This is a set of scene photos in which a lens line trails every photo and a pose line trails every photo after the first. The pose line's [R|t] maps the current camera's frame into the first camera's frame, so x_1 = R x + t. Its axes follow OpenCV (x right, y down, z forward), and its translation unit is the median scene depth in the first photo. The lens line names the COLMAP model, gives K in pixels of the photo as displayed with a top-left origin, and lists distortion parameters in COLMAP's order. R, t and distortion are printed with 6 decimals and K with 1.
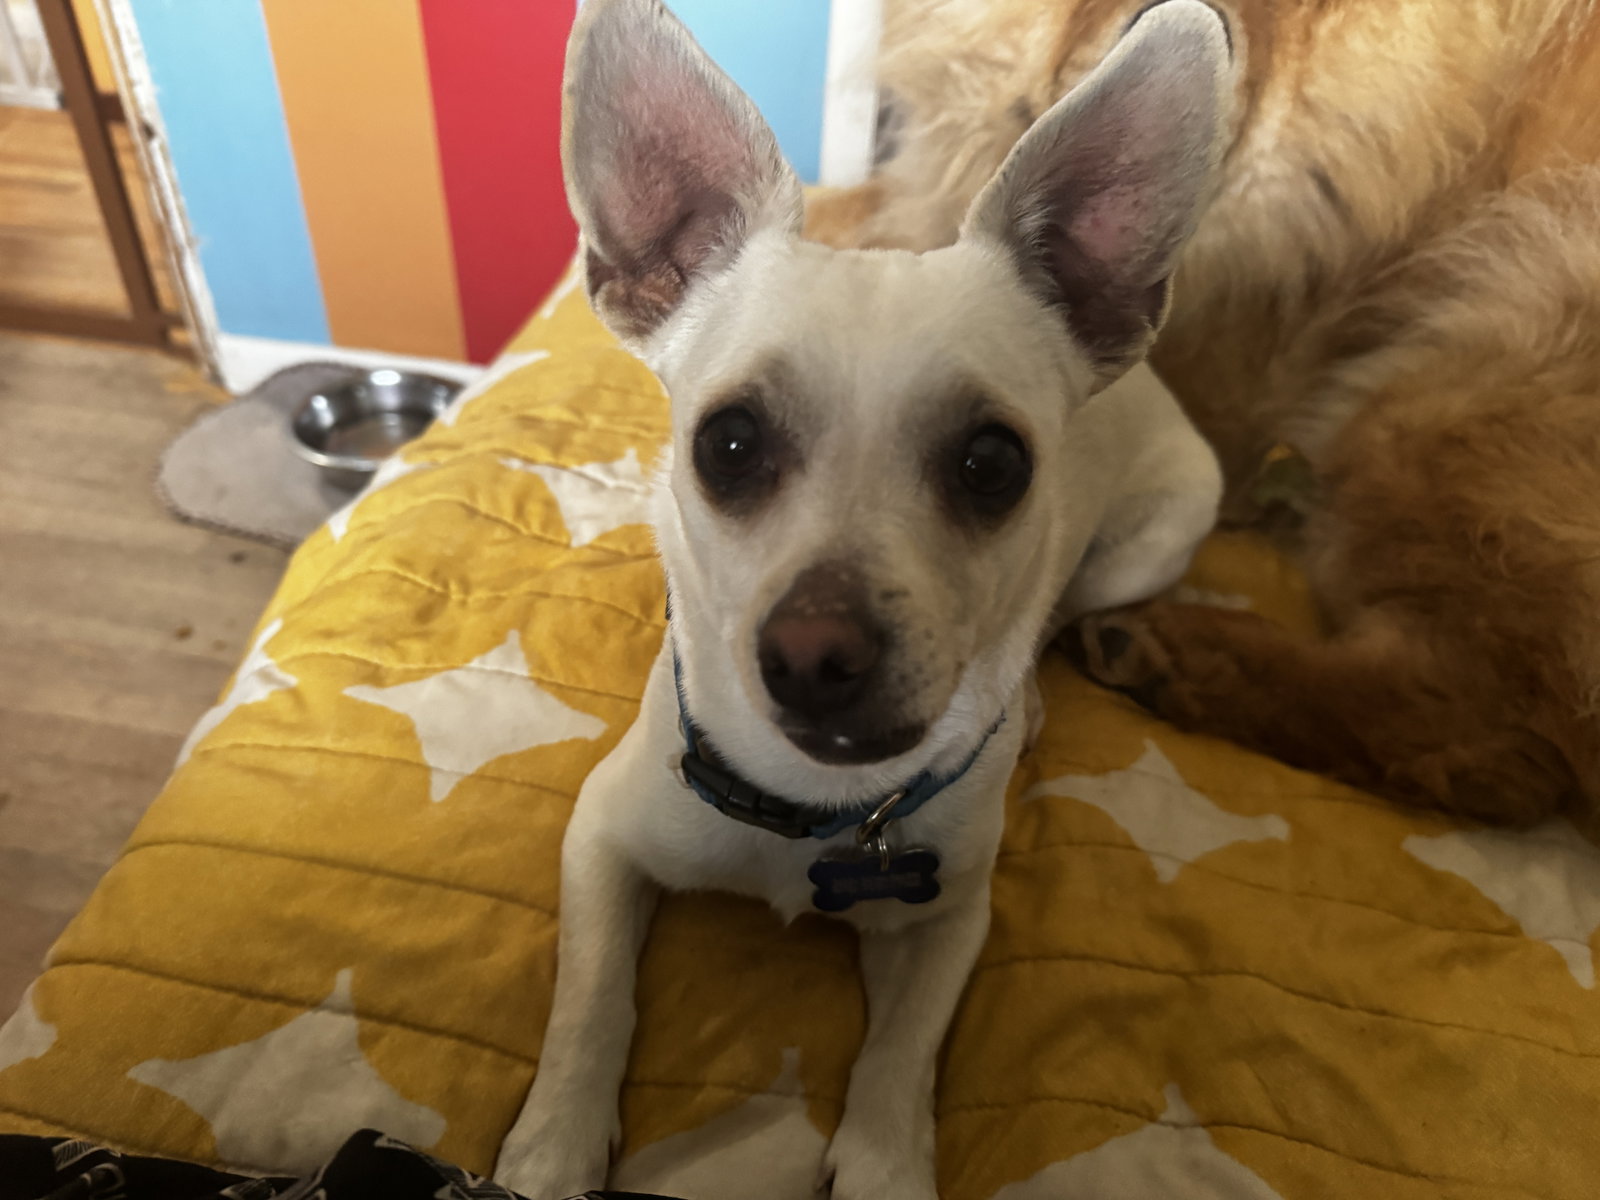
lens RADIAL K [[1177.4, 0, 801.6], [0, 1177.4, 606.4], [0, 0, 1]] dist [0.036153, -0.078959]
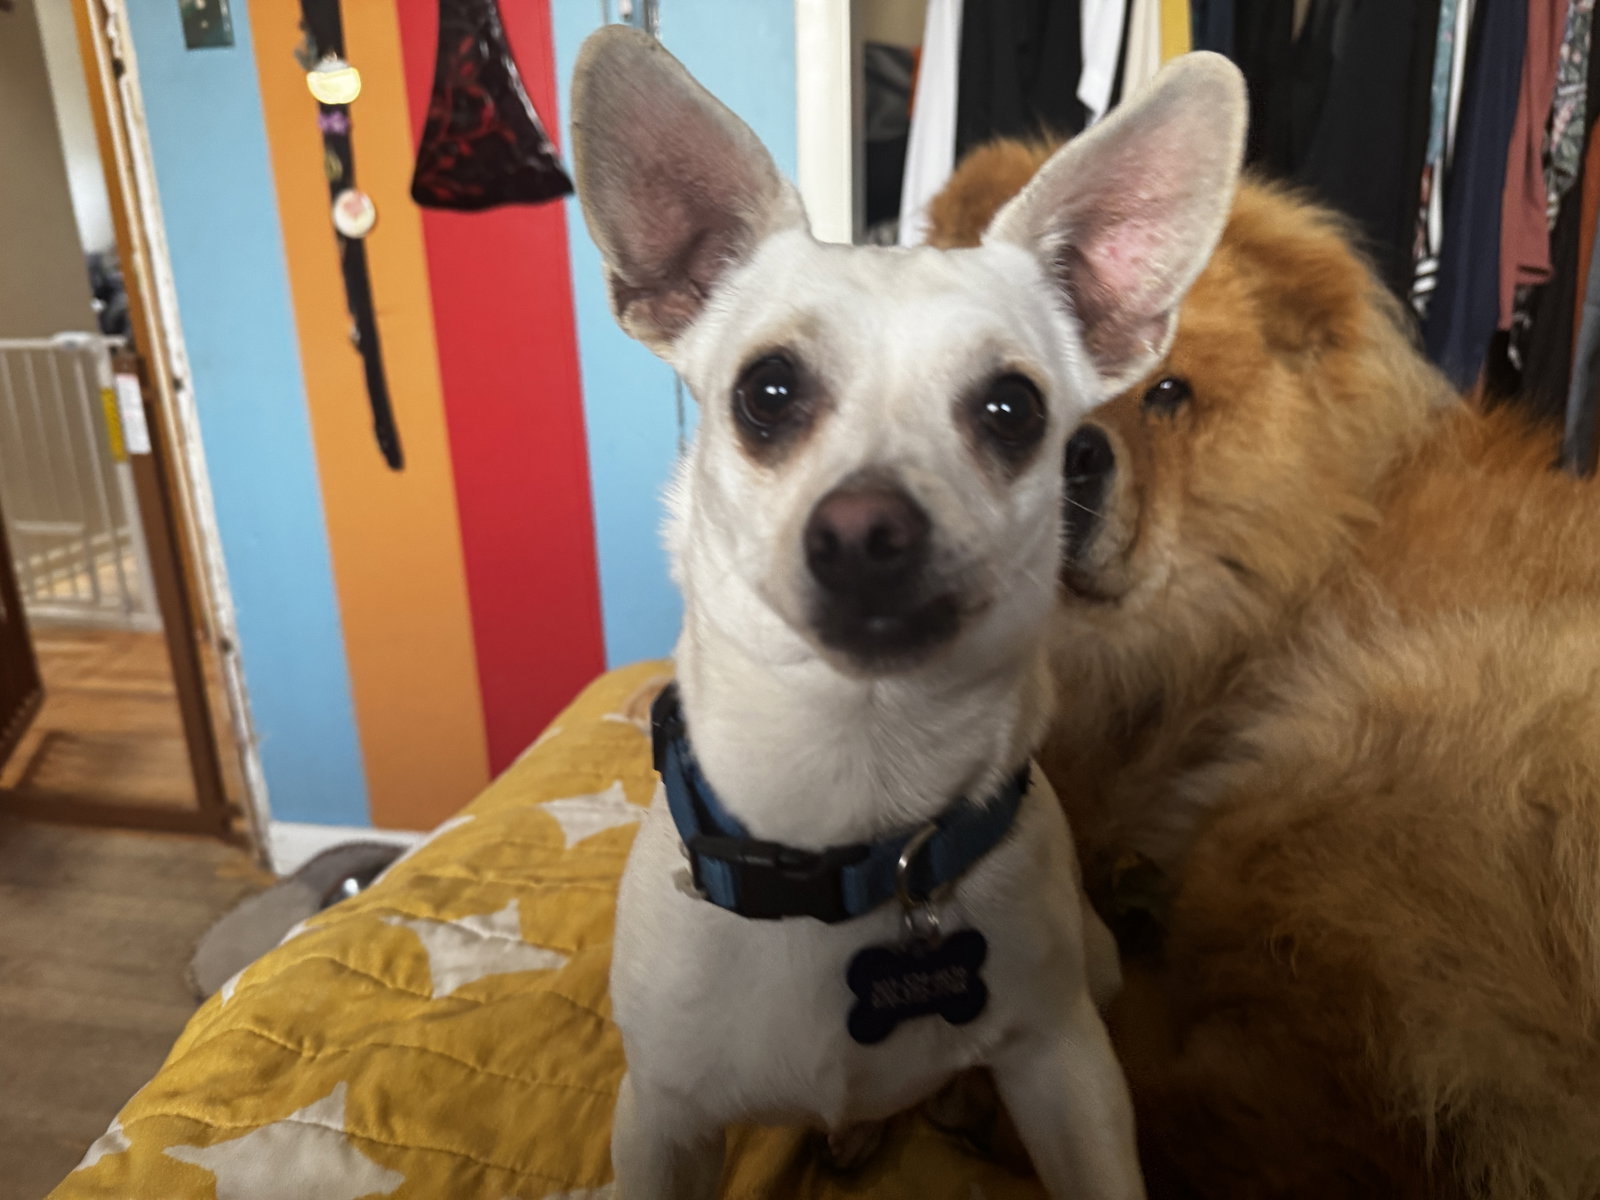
lens RADIAL K [[1177.4, 0, 801.6], [0, 1177.4, 606.4], [0, 0, 1]] dist [0.036153, -0.078959]
pose [[0.995266, -0.070566, -0.066833, 0.218022], [0.040502, 0.926219, -0.374803, 0.031950], [0.088350, 0.370321, 0.924693, -0.059932]]
